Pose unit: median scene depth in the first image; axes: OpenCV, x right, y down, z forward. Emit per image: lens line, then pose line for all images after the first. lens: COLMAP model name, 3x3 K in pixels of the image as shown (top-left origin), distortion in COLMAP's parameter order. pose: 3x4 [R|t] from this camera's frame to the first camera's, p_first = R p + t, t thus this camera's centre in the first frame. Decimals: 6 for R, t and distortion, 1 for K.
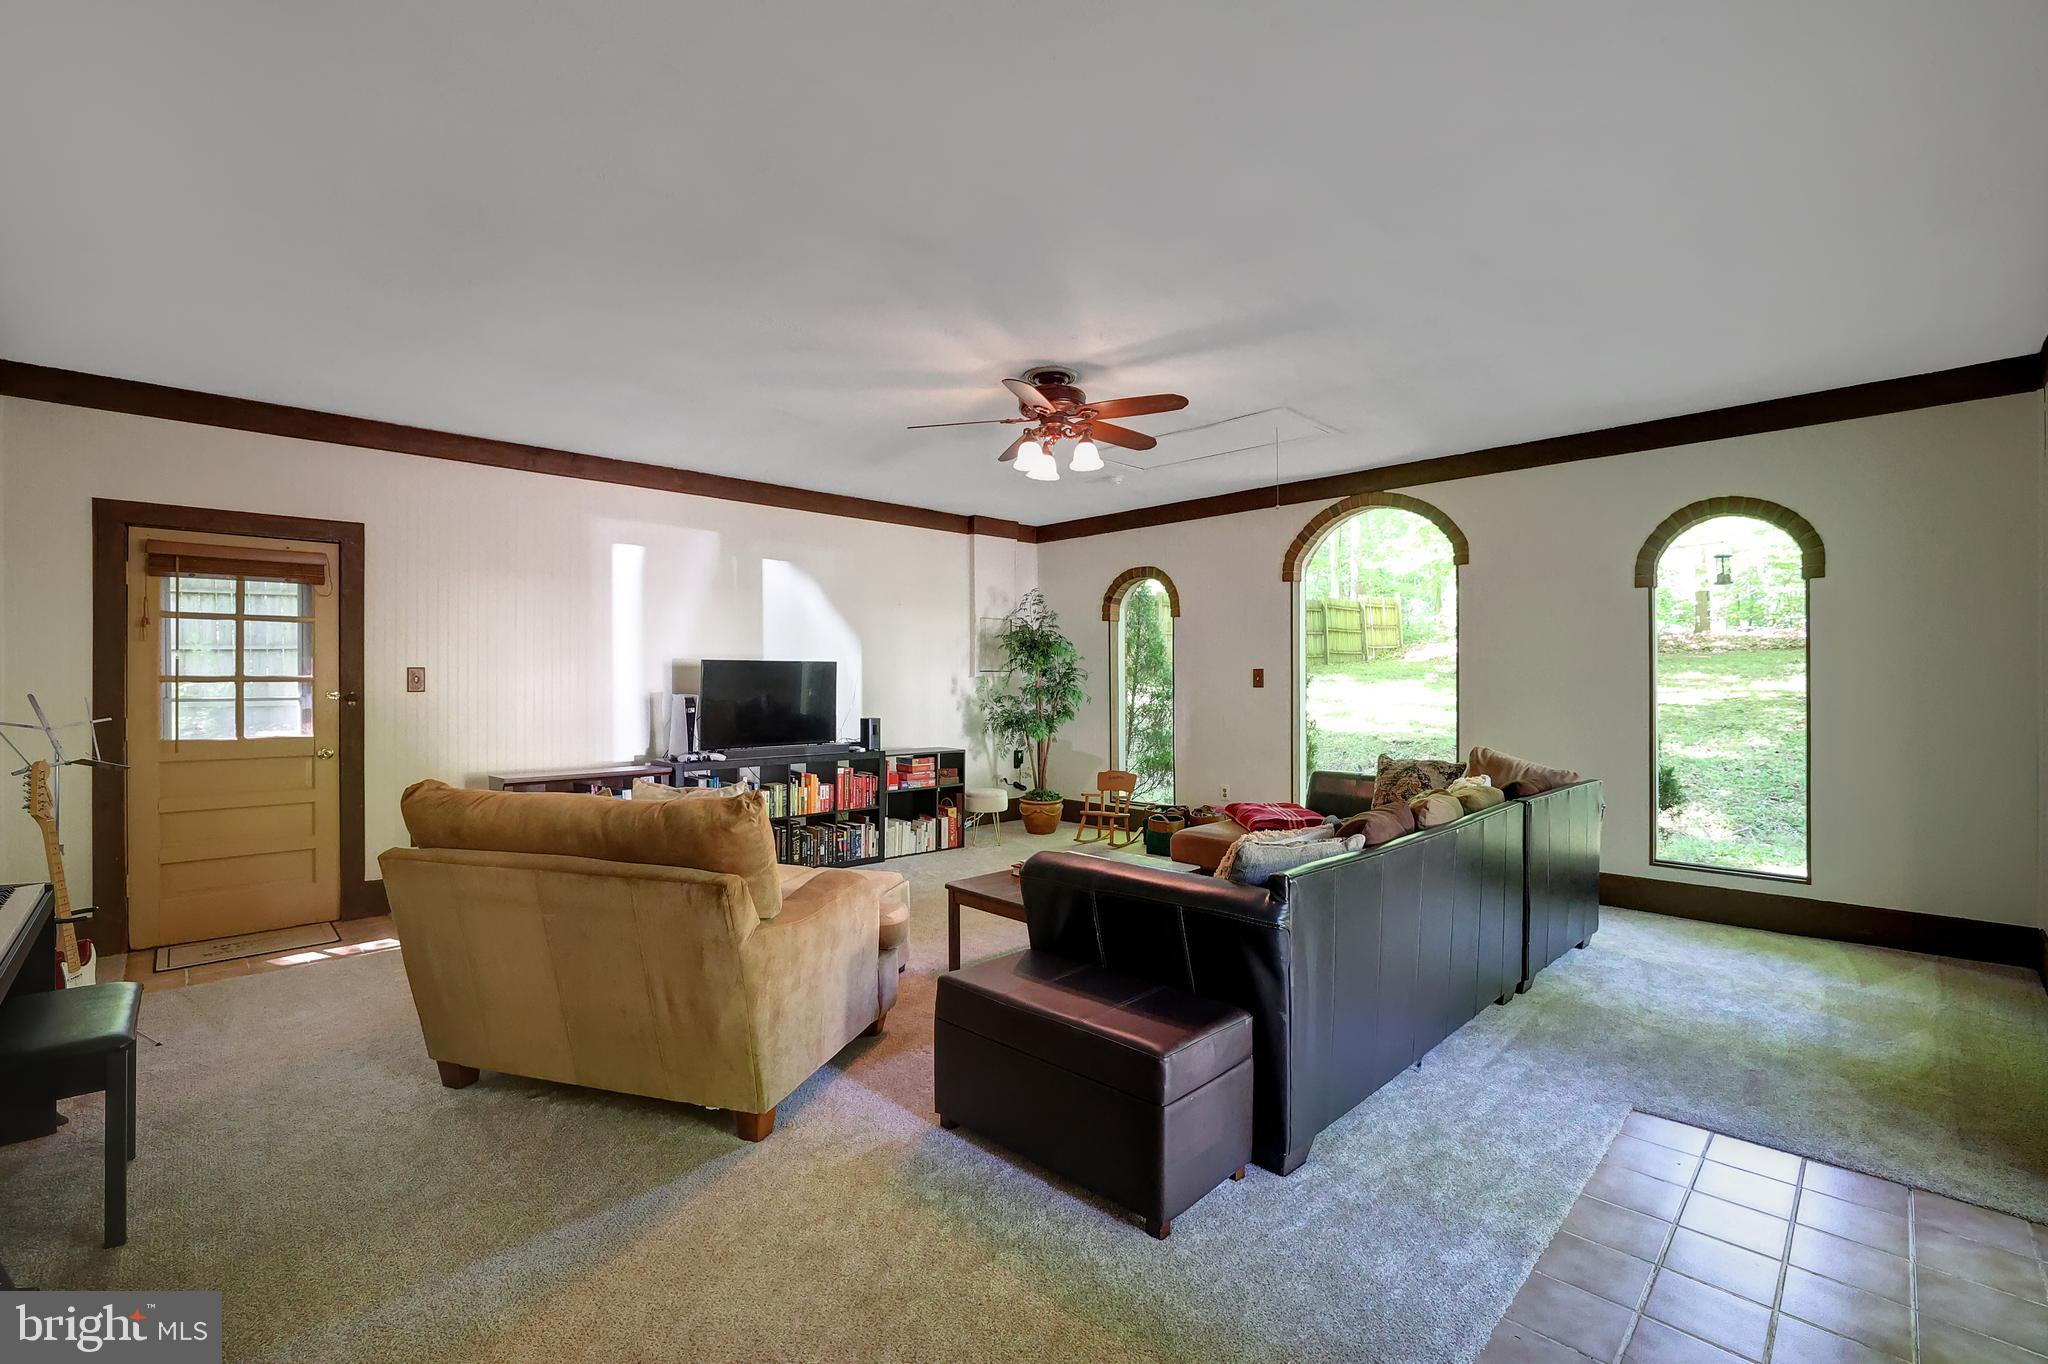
lens RADIAL K [[890.4, 0, 1026.8], [0, 890.4, 680.5], [0, 0, 1]] dist [-0.045049, 0.017246]
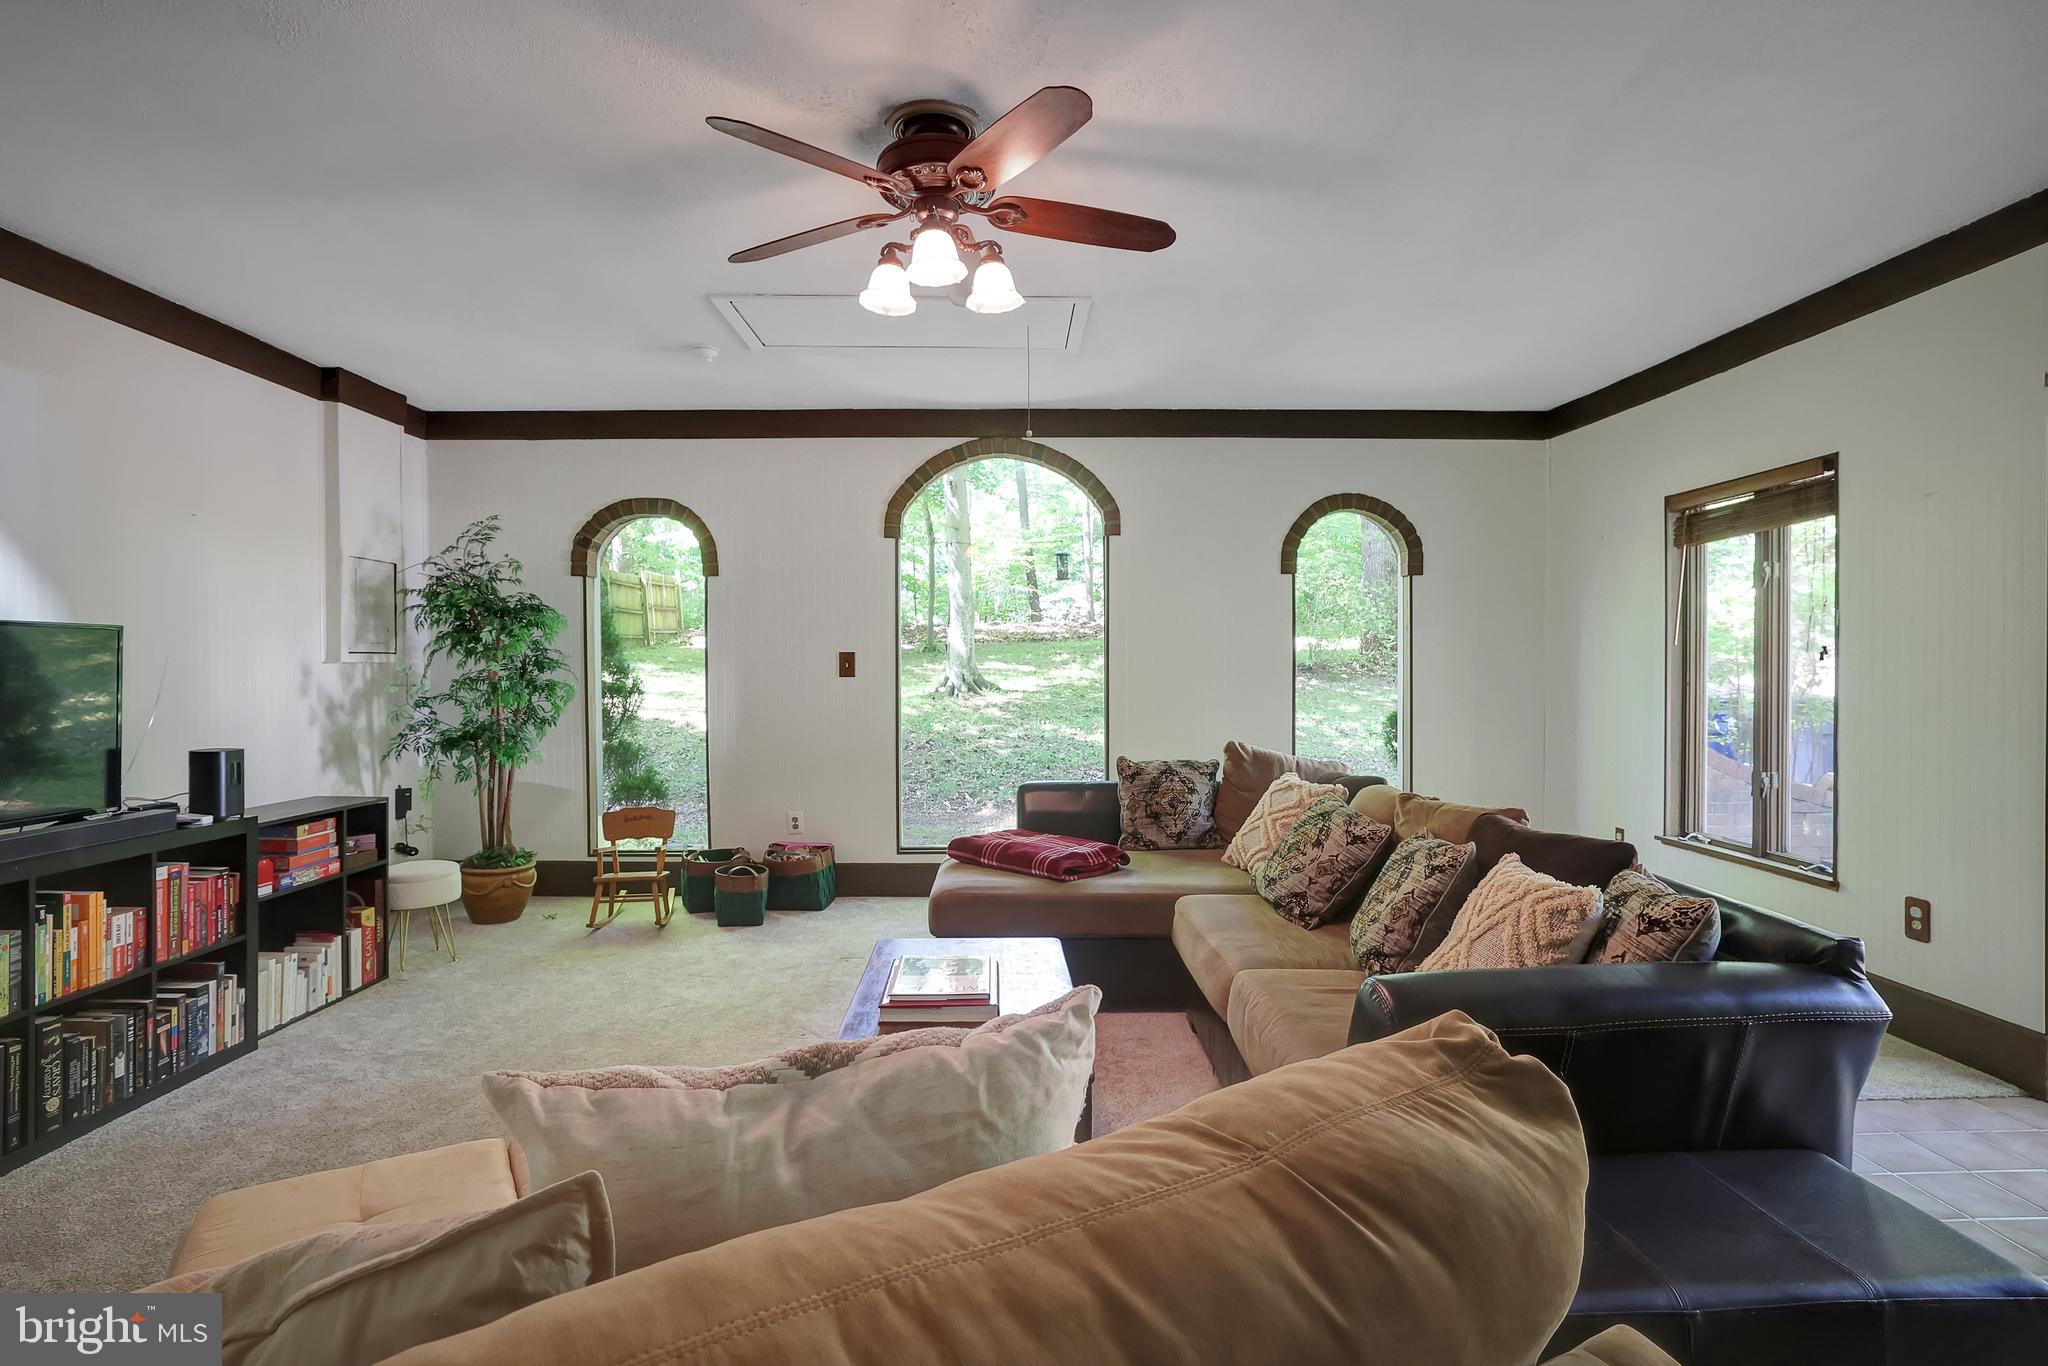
lens RADIAL K [[986.9, 0, 1026.8], [0, 986.9, 678.6], [0, 0, 1]] dist [-0.051349, 0.025782]
pose [[0.681835, -0.009787, 0.731440, -0.257497], [0.003579, 0.999943, 0.010043, 0.001573], [-0.731497, -0.004230, 0.681832, 0.348559]]
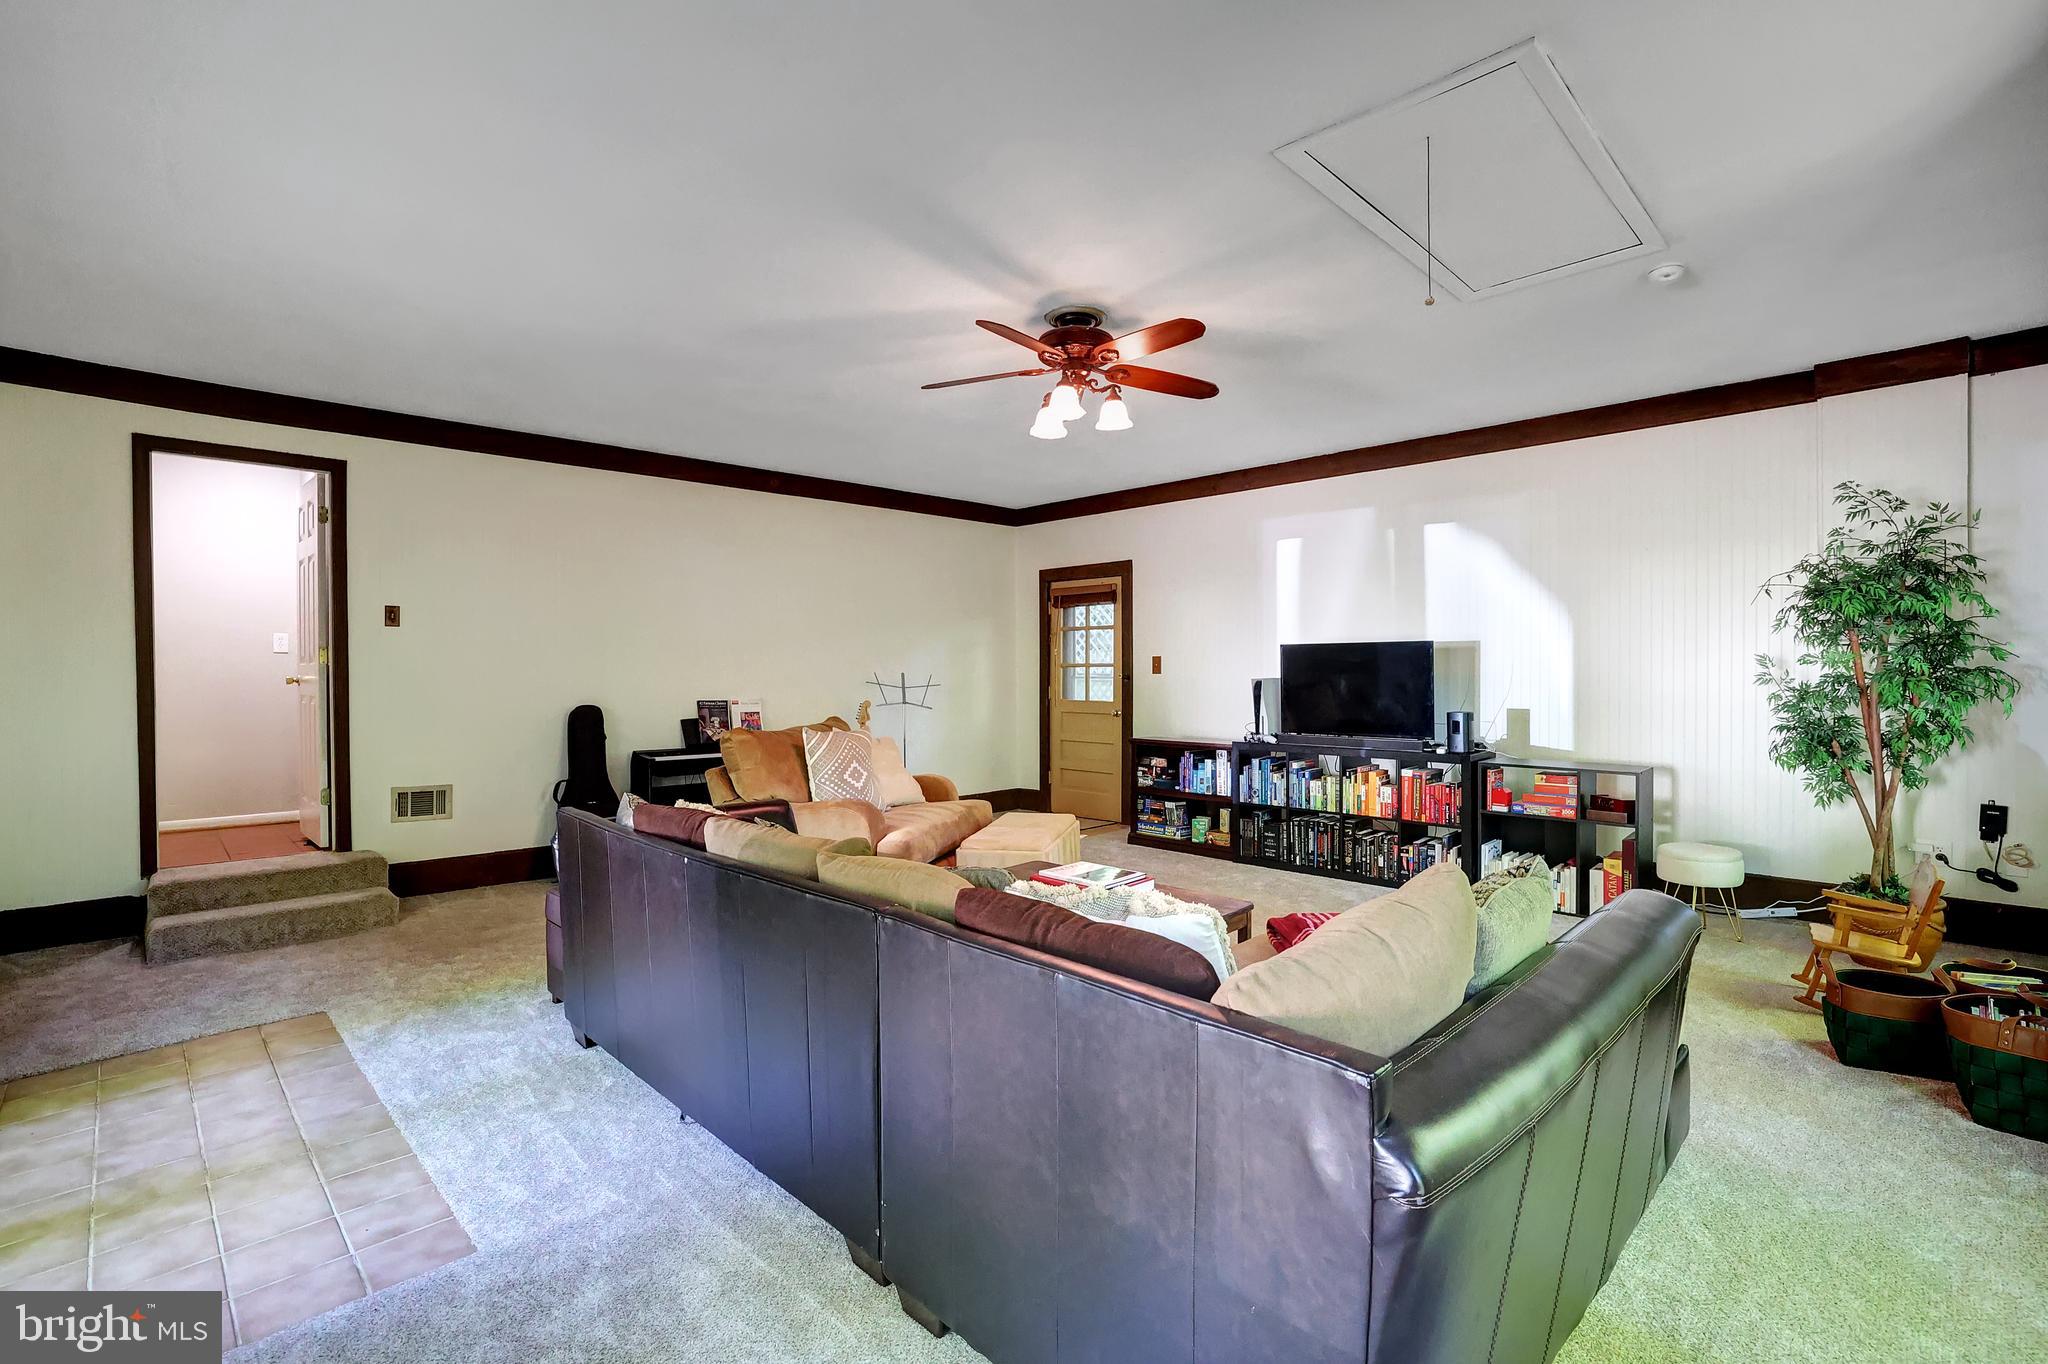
lens RADIAL K [[936.1, 0, 1024.0], [0, 936.1, 682.0], [0, 0, 1]] dist [-0.002682, -0.000236]
pose [[0.020778, 0.018805, -0.999607, 0.641640], [0.006856, 0.999797, 0.018951, -0.002800], [0.999761, -0.007247, 0.020645, 0.605189]]
